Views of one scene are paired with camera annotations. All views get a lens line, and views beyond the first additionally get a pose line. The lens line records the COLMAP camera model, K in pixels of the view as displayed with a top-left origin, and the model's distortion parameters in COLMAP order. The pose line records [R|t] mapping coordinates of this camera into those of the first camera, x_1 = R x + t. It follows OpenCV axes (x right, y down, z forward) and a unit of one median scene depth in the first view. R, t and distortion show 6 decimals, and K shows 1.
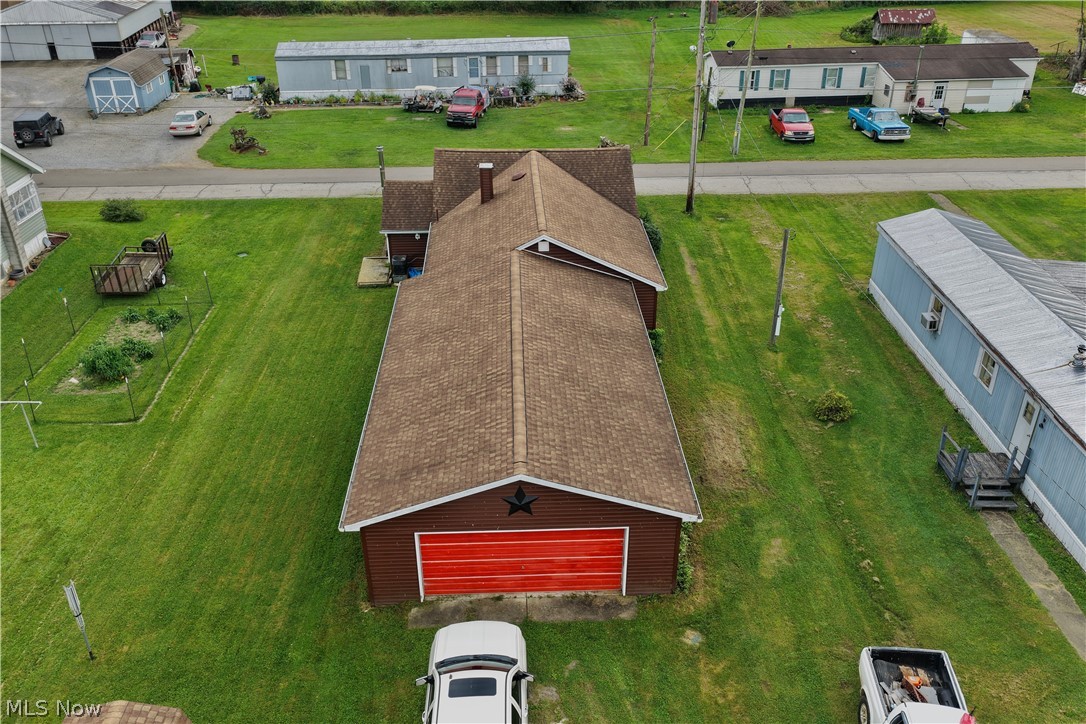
lens RADIAL K [[900.8, 0, 546.0], [0, 900.8, 359.4], [0, 0, 1]] dist [-0.012765, 0.035345]
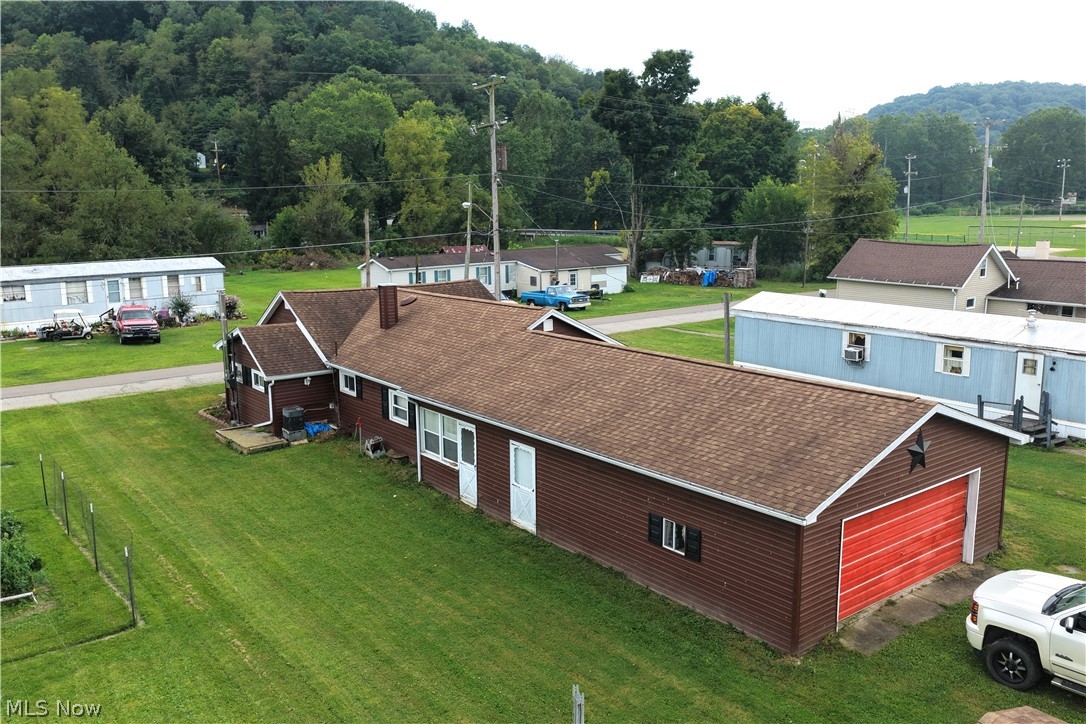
lens RADIAL K [[900.8, 0, 546.0], [0, 900.8, 359.4], [0, 0, 1]] dist [-0.012765, 0.035345]
pose [[0.810239, -0.106790, 0.576289, -0.491671], [0.290075, 0.927456, -0.235970, 0.108721], [-0.509284, 0.358359, 0.782438, 0.298587]]
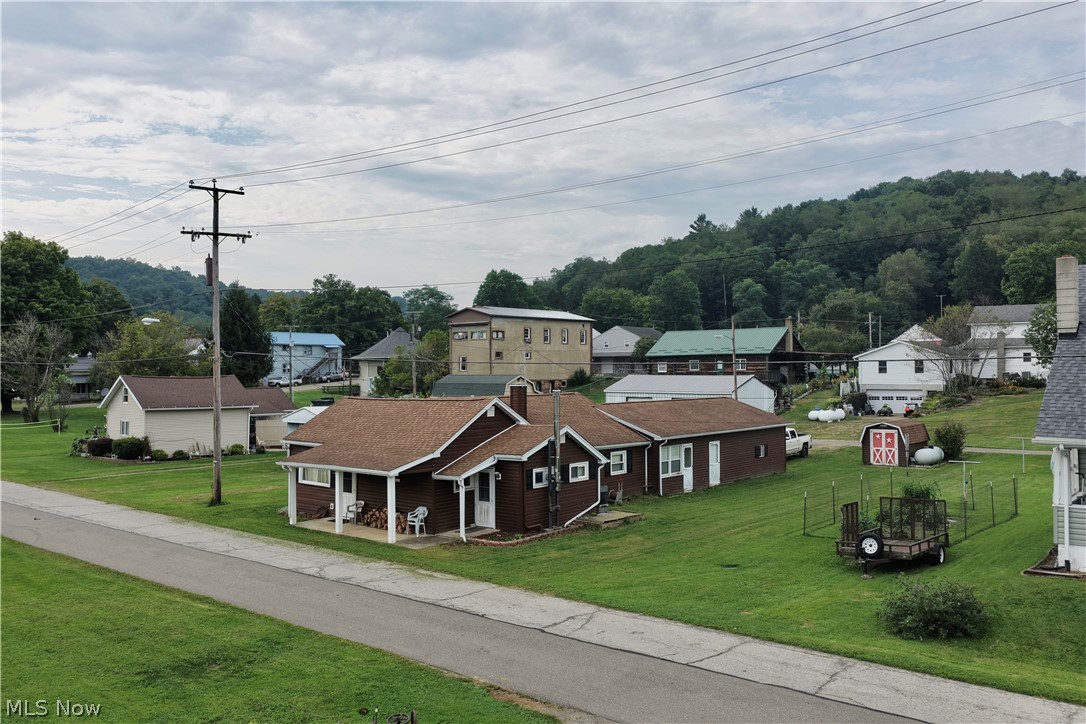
lens RADIAL K [[900.8, 0, 546.0], [0, 900.8, 359.4], [0, 0, 1]] dist [-0.012765, 0.035345]
pose [[-0.744324, 0.021323, 0.667478, -0.834625], [0.334953, 0.876600, 0.345512, -0.633215], [-0.577744, 0.480746, -0.659617, 1.785981]]
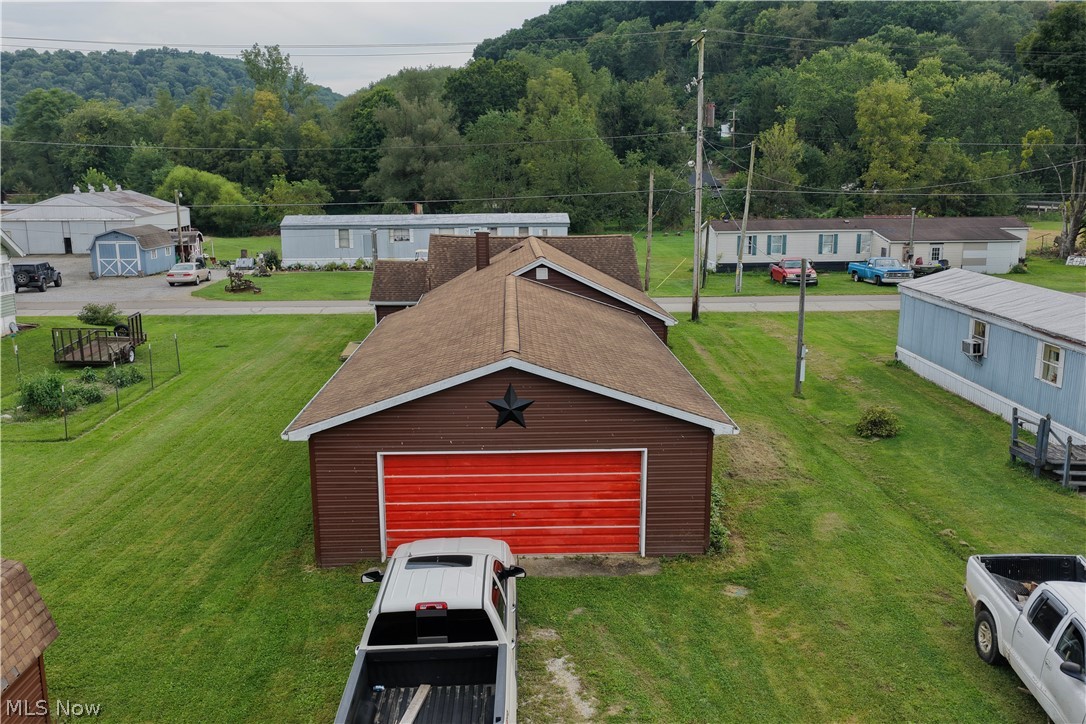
lens RADIAL K [[900.8, 0, 546.0], [0, 900.8, 359.4], [0, 0, 1]] dist [-0.012765, 0.035345]
pose [[1.000000, 0.000433, -0.000845, 0.002119], [-0.000666, 0.954561, -0.298016, 0.220120], [0.000678, 0.298016, 0.954561, 0.137217]]
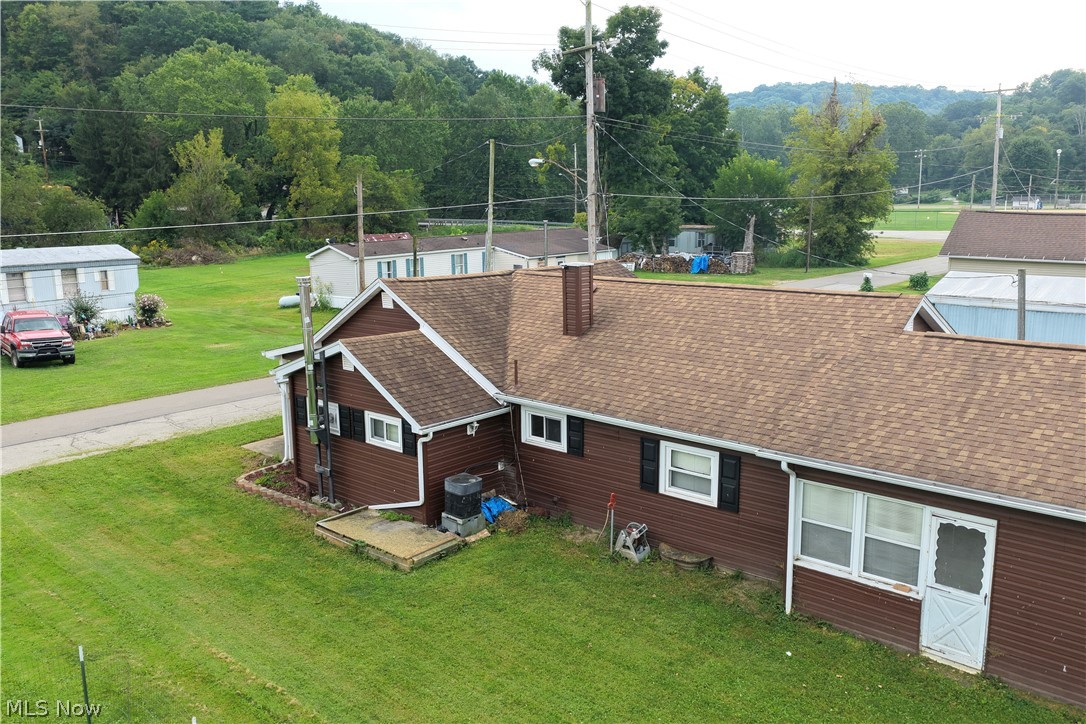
lens RADIAL K [[900.8, 0, 546.0], [0, 900.8, 359.4], [0, 0, 1]] dist [-0.012765, 0.035345]
pose [[0.691161, -0.136137, 0.709763, -0.510497], [0.358808, 0.917147, -0.173489, -0.085073], [-0.627338, 0.374577, 0.682743, 0.732594]]
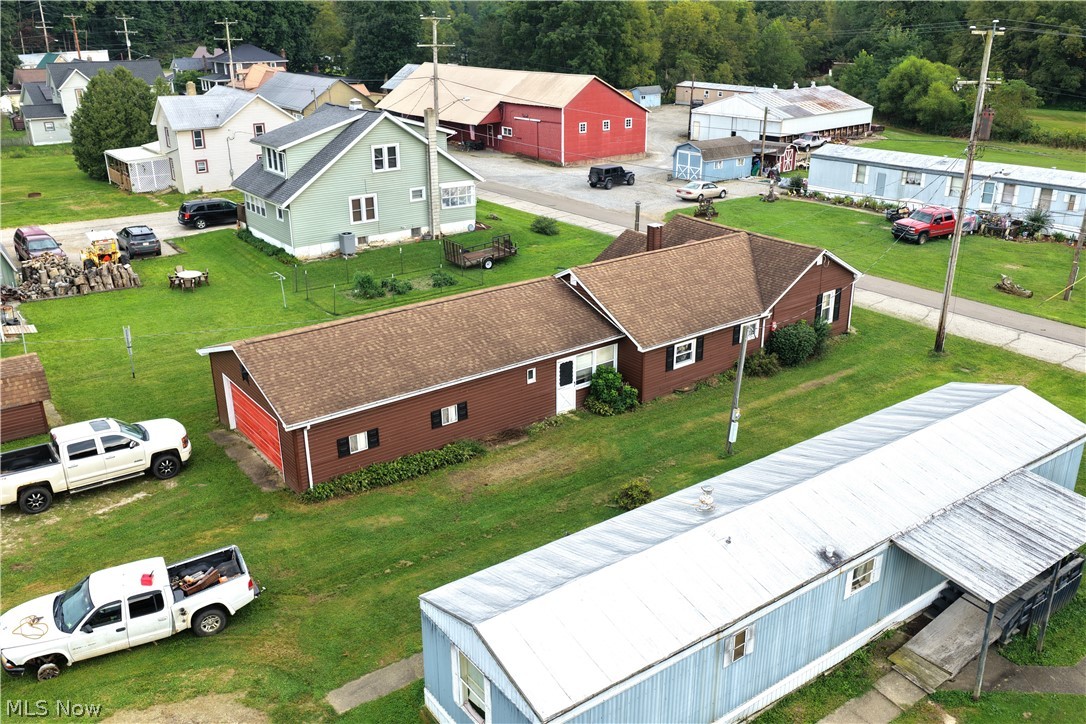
lens RADIAL K [[900.8, 0, 546.0], [0, 900.8, 359.4], [0, 0, 1]] dist [-0.012765, 0.035345]
pose [[0.576367, 0.297225, -0.761221, 0.819172], [-0.397609, 0.915812, 0.056532, -0.080583], [0.713938, 0.270085, 0.646024, 0.256556]]
